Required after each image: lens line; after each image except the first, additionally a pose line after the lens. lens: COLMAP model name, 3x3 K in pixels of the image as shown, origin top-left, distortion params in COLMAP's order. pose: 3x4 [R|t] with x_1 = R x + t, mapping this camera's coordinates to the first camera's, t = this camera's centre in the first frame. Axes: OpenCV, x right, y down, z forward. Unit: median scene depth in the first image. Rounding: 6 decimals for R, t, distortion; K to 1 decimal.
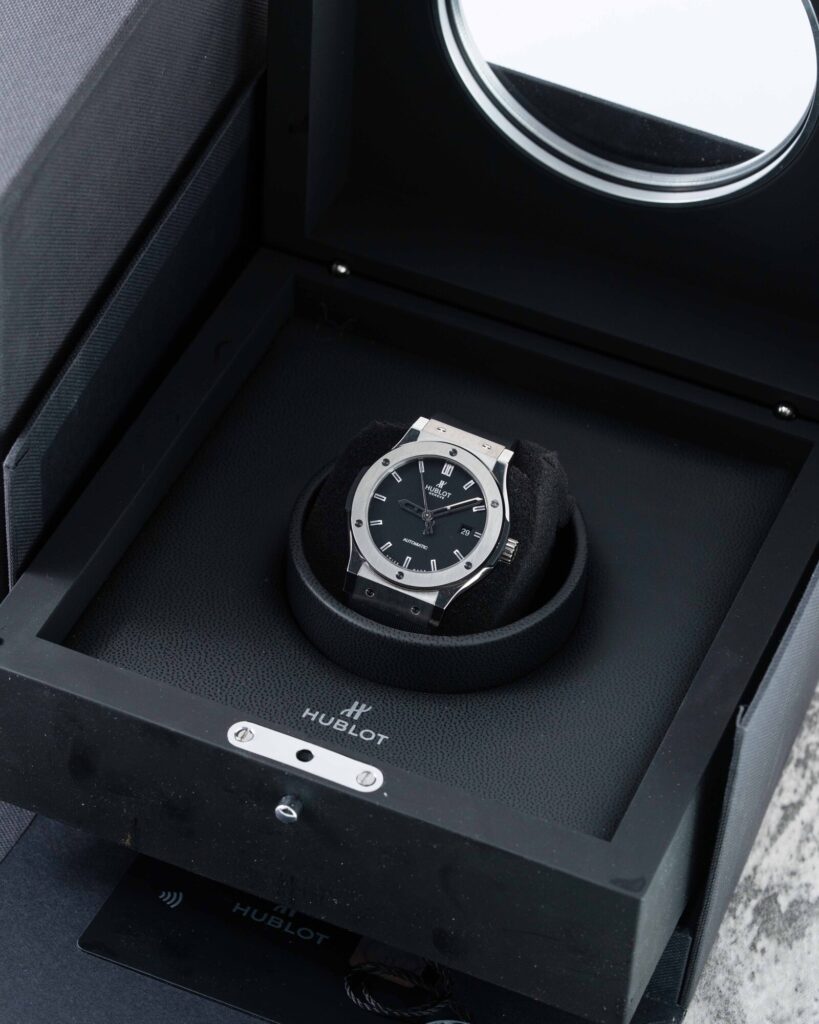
lens RADIAL K [[4251.5, 0, 410.0], [0, 4251.5, 511.5], [0, 0, 1]] dist [-0.081805, 0.000000]
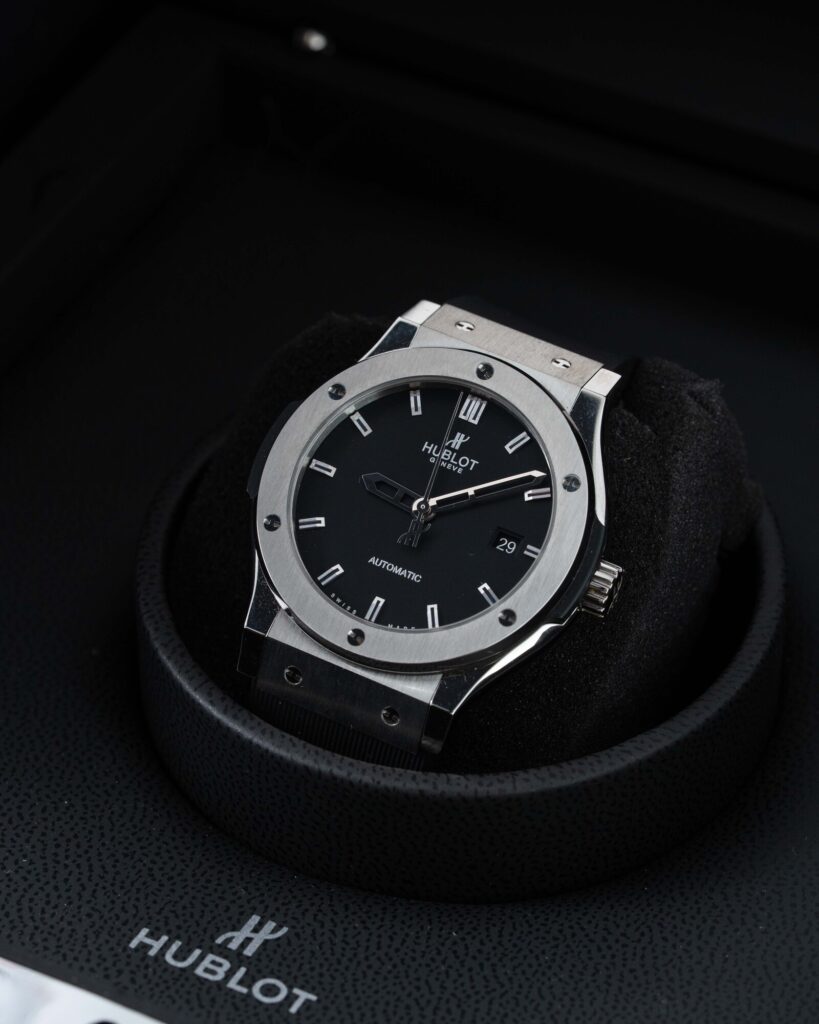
lens RADIAL K [[4251.5, 0, 408.7], [0, 4251.5, 512.5], [0, 0, 1]] dist [-0.081805, 0.000000]
pose [[0.995053, 0.013674, -0.098402, 0.047154], [-0.019329, 0.998202, -0.056740, 0.027205], [0.097449, 0.058361, 0.993528, 0.550017]]
